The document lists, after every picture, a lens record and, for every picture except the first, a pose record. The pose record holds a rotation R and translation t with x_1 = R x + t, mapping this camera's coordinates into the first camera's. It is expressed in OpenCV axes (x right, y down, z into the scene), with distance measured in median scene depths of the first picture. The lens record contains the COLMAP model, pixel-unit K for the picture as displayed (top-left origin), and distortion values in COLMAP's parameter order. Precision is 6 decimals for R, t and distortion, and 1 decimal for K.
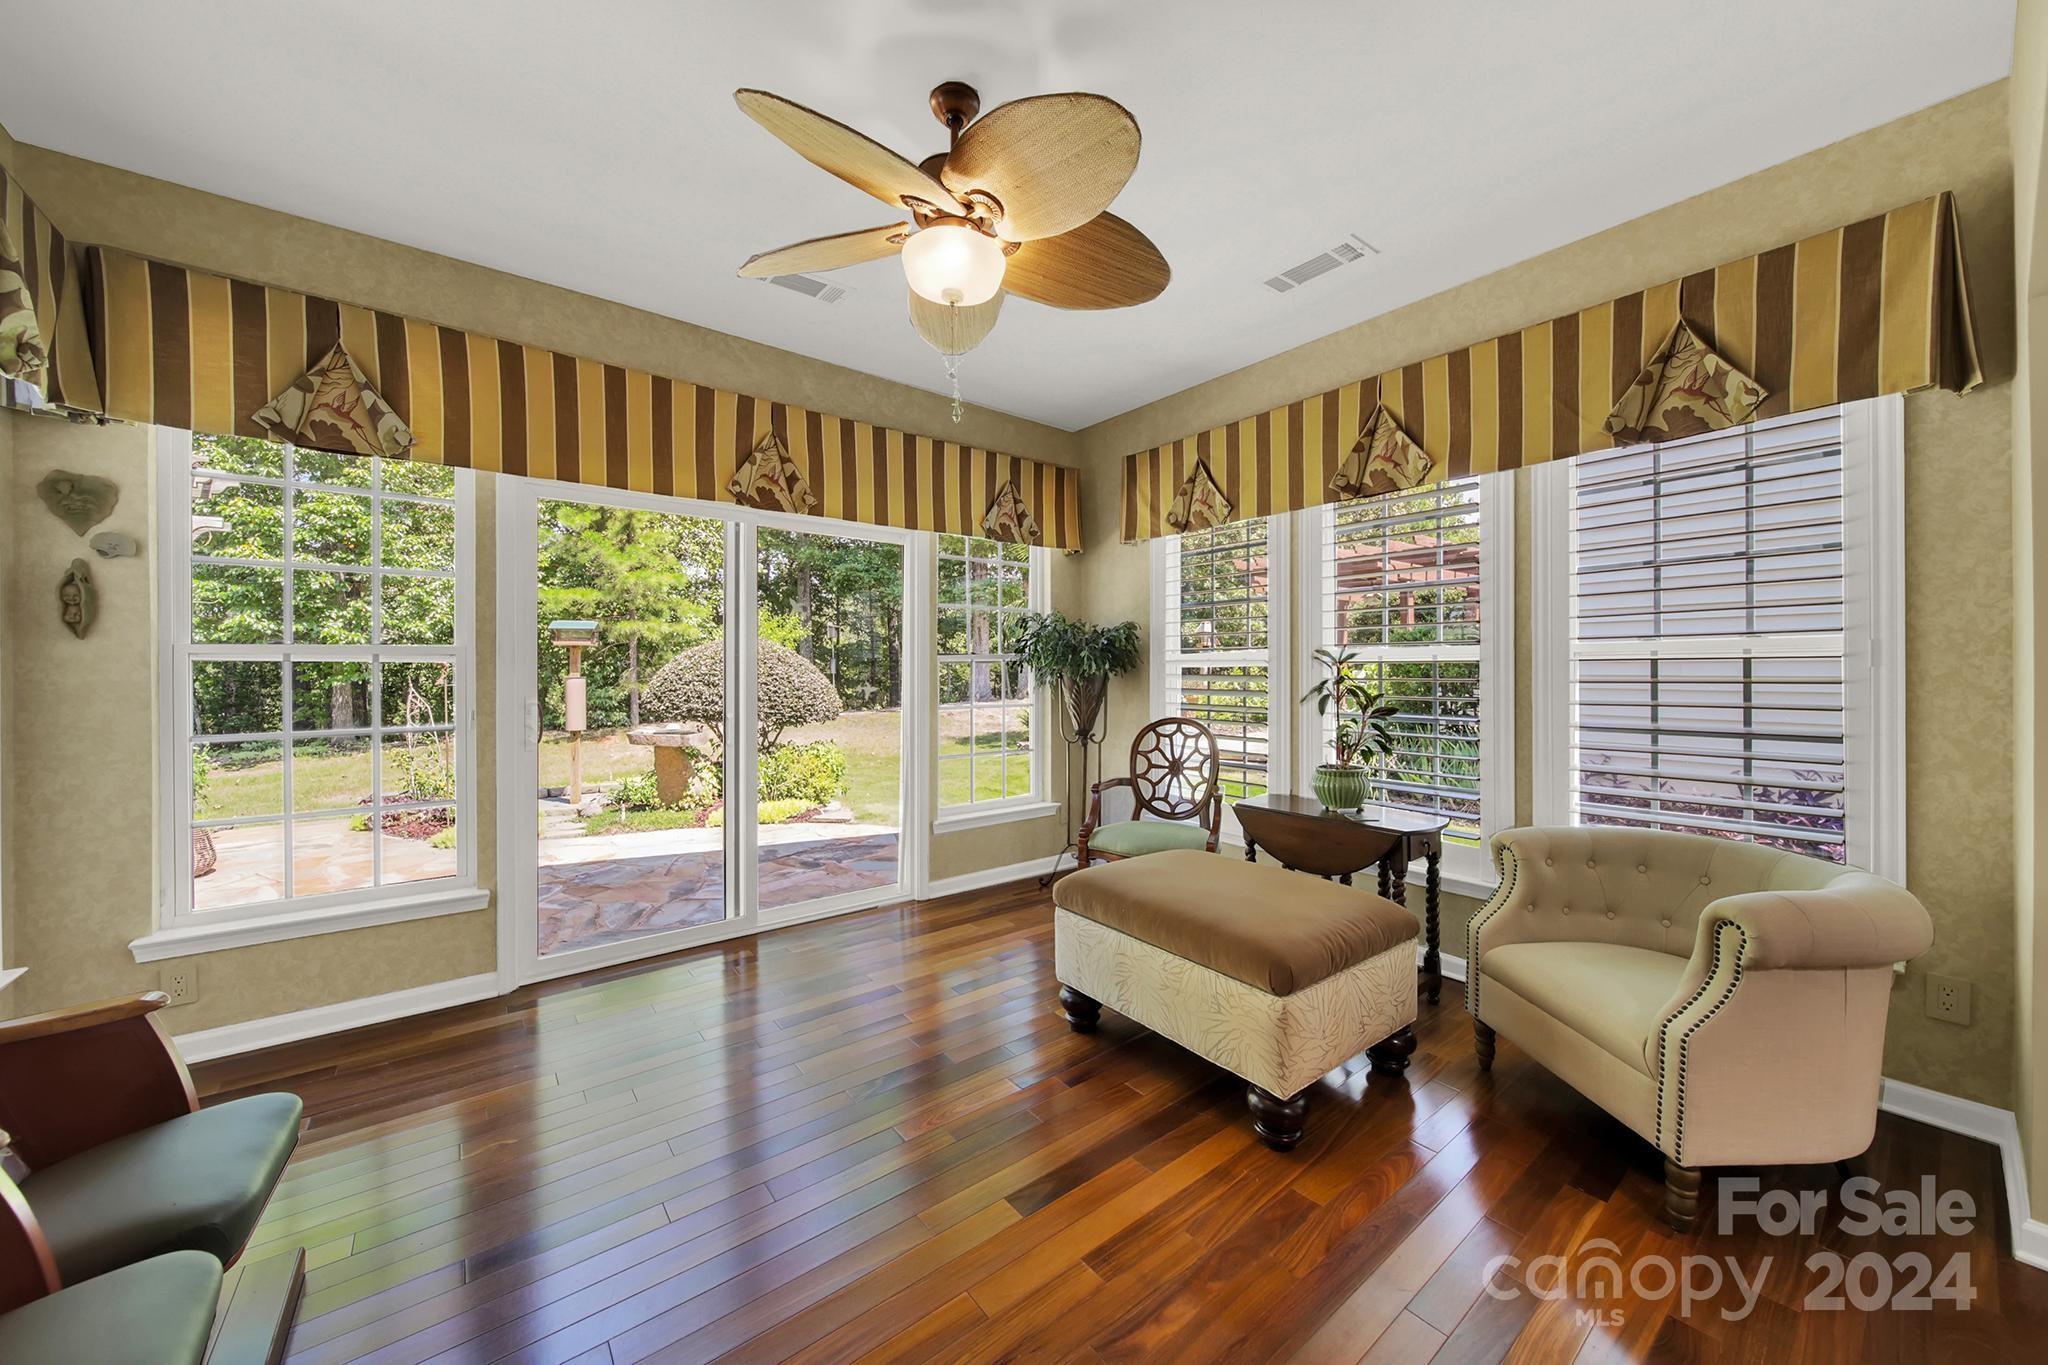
lens RADIAL K [[734.4, 0, 1027.2], [0, 734.4, 669.0], [0, 0, 1]] dist [0.000804, -0.001573]
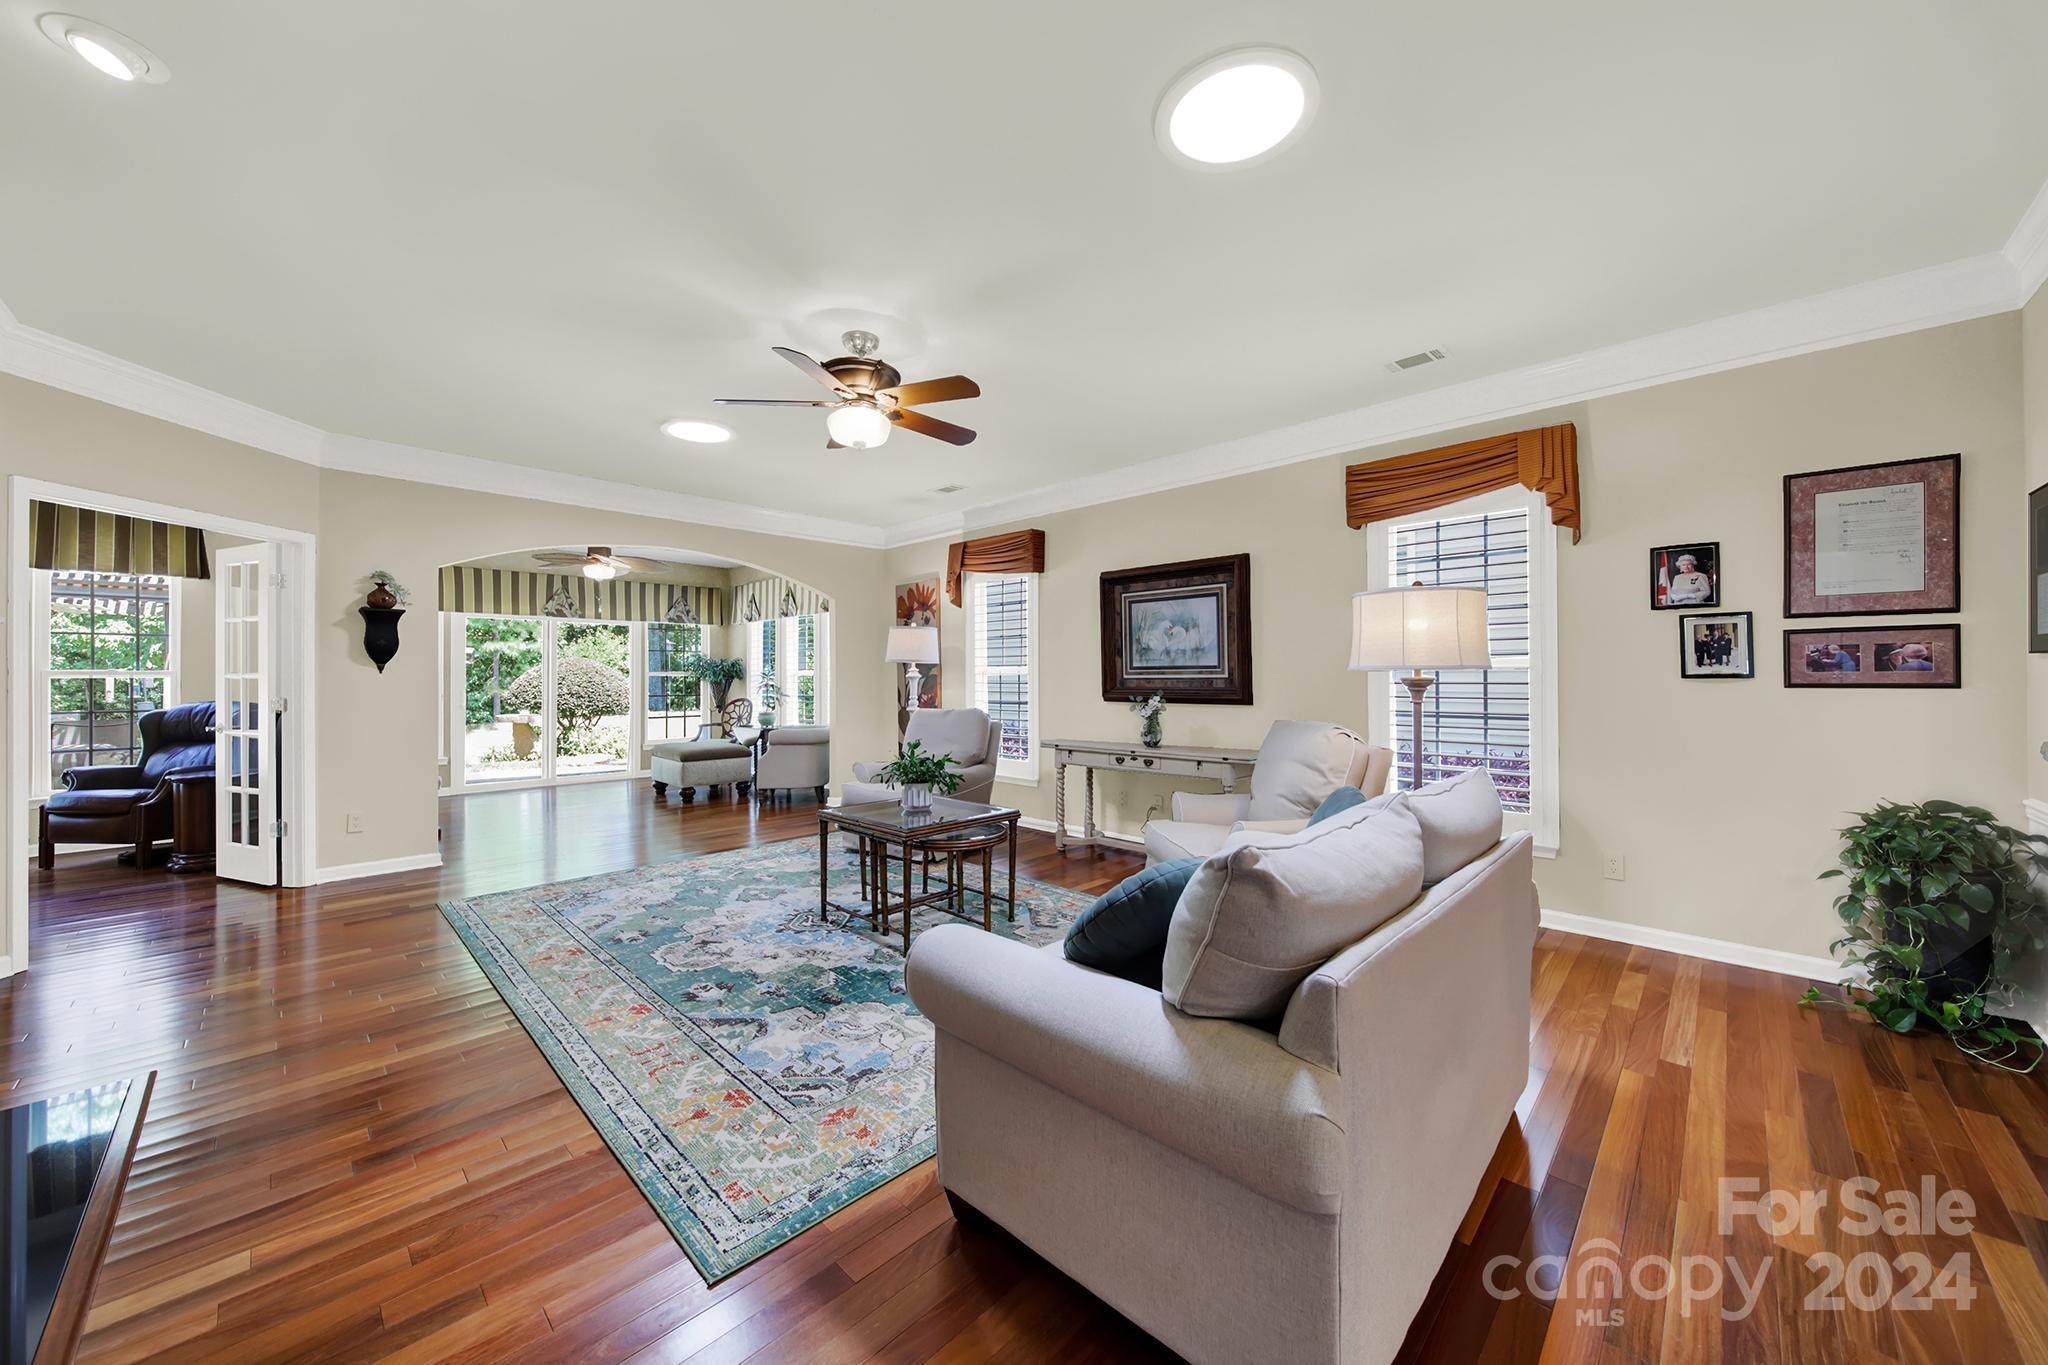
lens RADIAL K [[734.4, 0, 1027.2], [0, 734.4, 669.0], [0, 0, 1]] dist [0.000804, -0.001573]
pose [[0.990308, -0.000945, 0.138887, 0.825341], [0.002146, 0.999962, -0.008496, -0.009997], [-0.138874, 0.008712, 0.990272, -1.608574]]
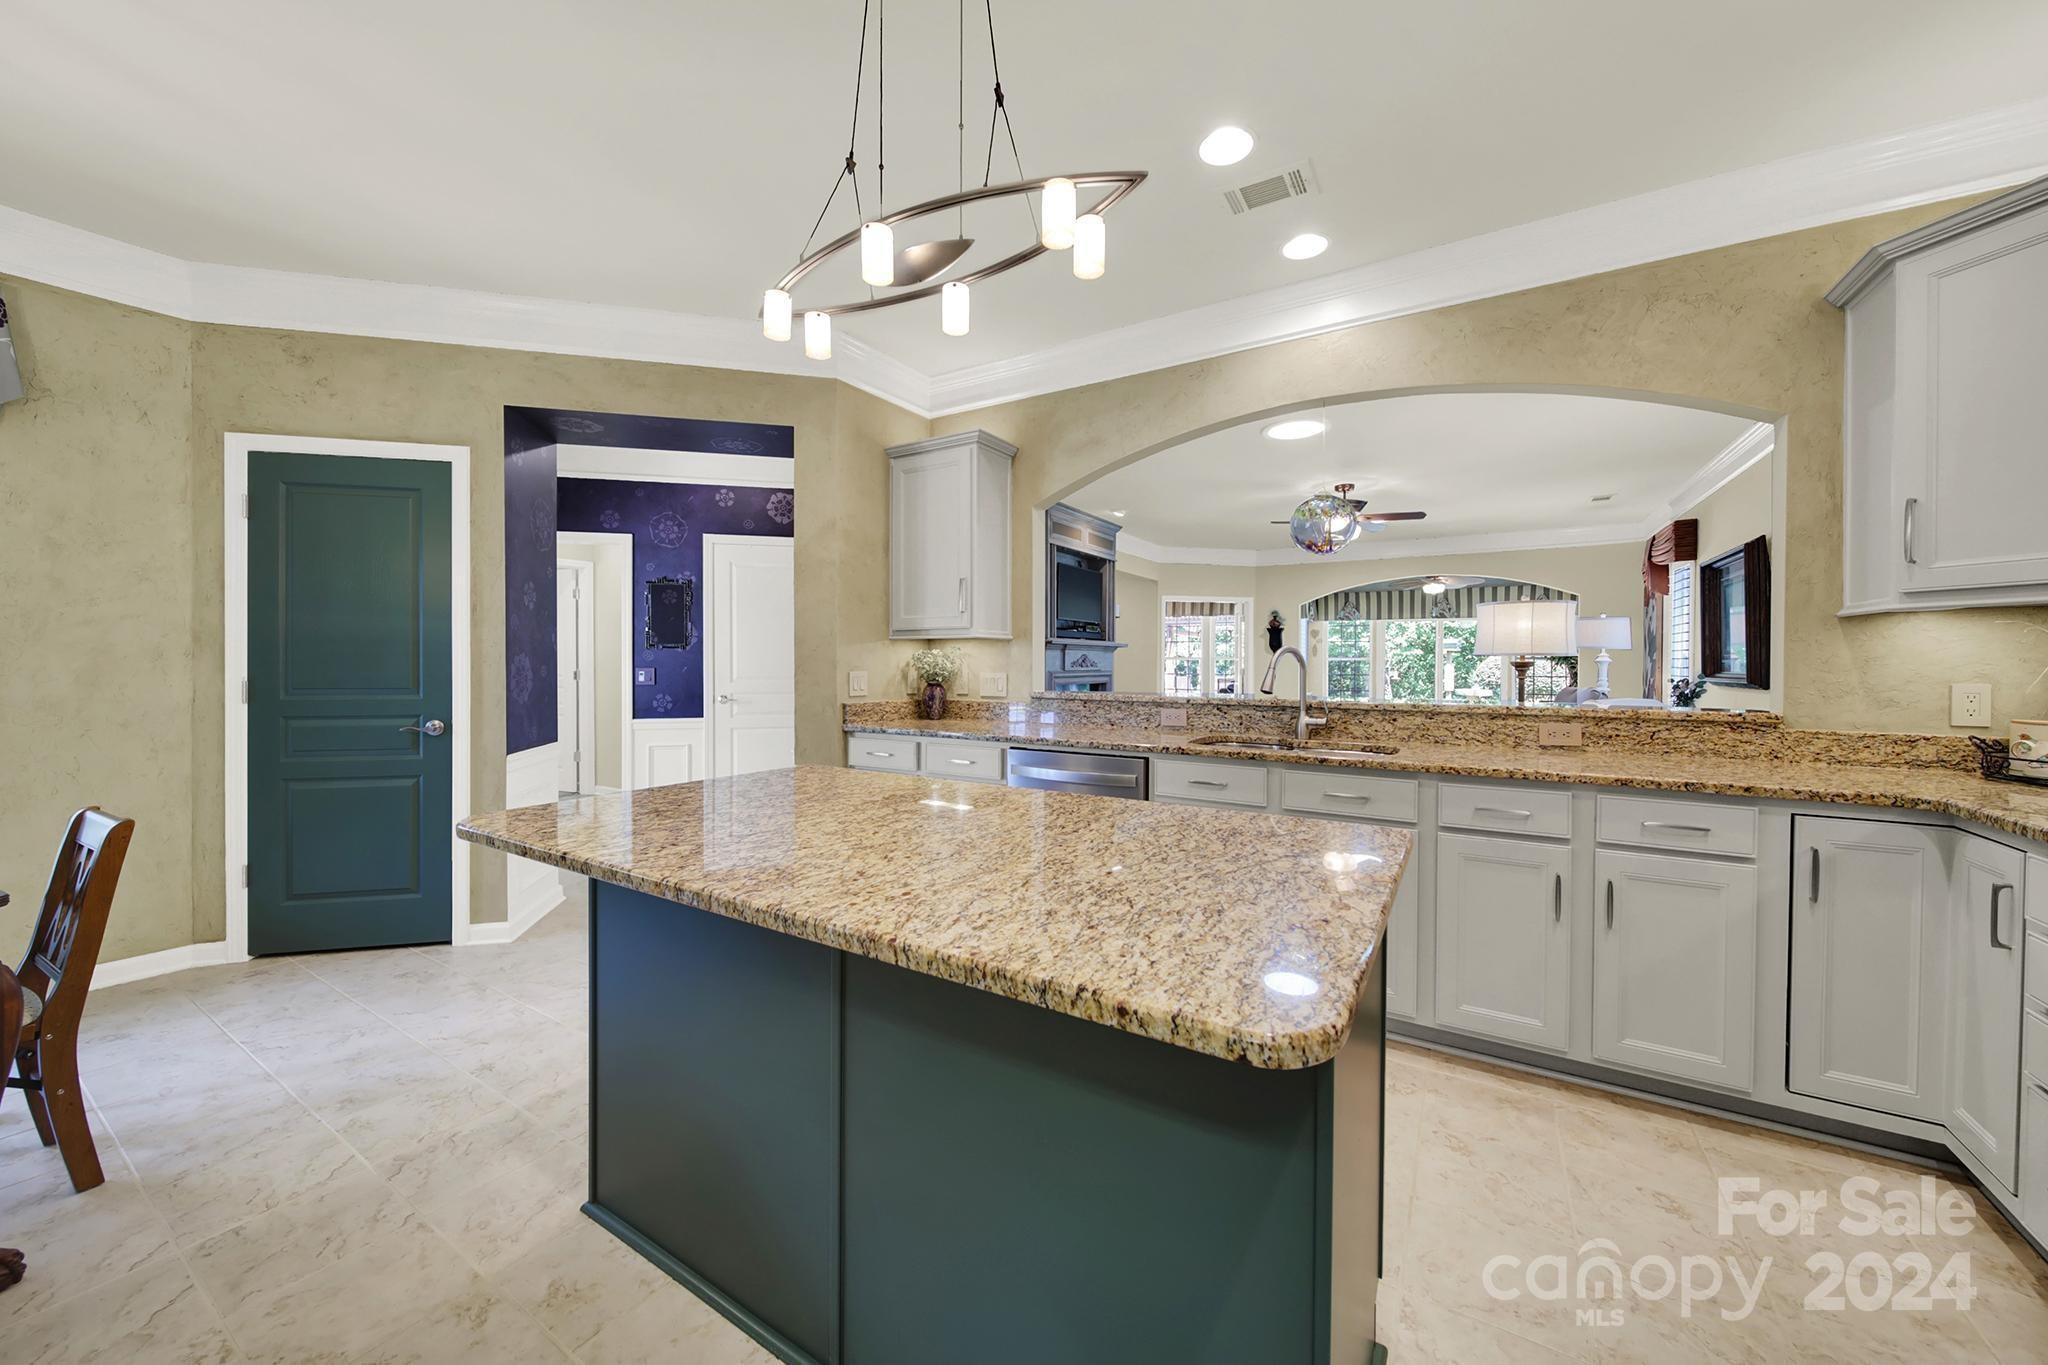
lens RADIAL K [[734.4, 0, 1027.2], [0, 734.4, 669.0], [0, 0, 1]] dist [0.000804, -0.001573]
pose [[0.352296, 0.011327, -0.935820, 2.128704], [-0.001311, 0.999932, 0.011610, -0.005811], [0.935888, -0.002863, 0.352287, -2.016659]]
